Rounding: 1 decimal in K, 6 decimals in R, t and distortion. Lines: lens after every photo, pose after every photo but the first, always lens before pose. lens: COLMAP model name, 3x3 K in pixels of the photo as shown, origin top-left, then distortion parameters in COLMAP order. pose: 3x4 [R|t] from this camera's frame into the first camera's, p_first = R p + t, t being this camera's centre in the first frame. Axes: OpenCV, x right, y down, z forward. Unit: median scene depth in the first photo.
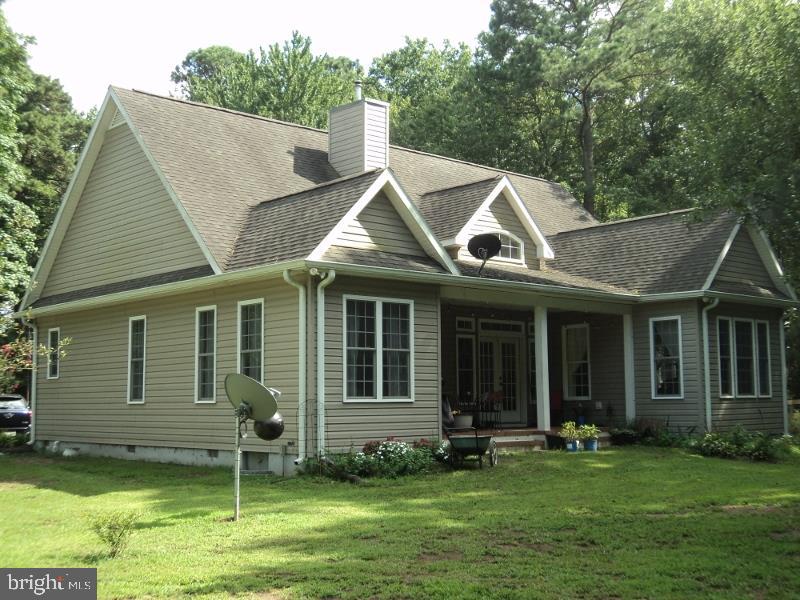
lens RADIAL K [[992.2, 0, 396.9], [0, 992.2, 298.8], [0, 0, 1]] dist [-0.059212, 0.000000]
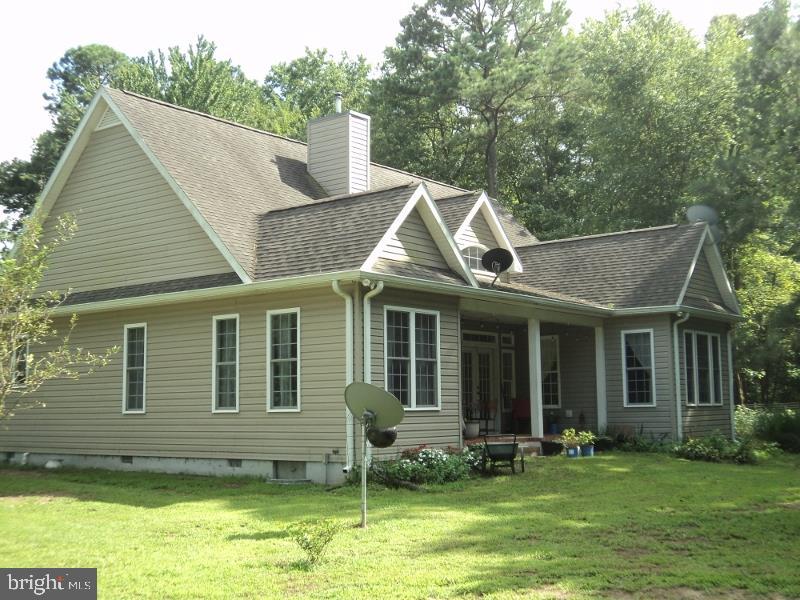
lens RADIAL K [[992.2, 0, 408.0], [0, 992.2, 300.0], [0, 0, 1]] dist [-0.059212, 0.000000]
pose [[0.985127, 0.015339, 0.171144, -0.156560], [-0.013938, 0.999859, -0.009383, -0.000226], [-0.171264, 0.006858, 0.985201, -0.007116]]
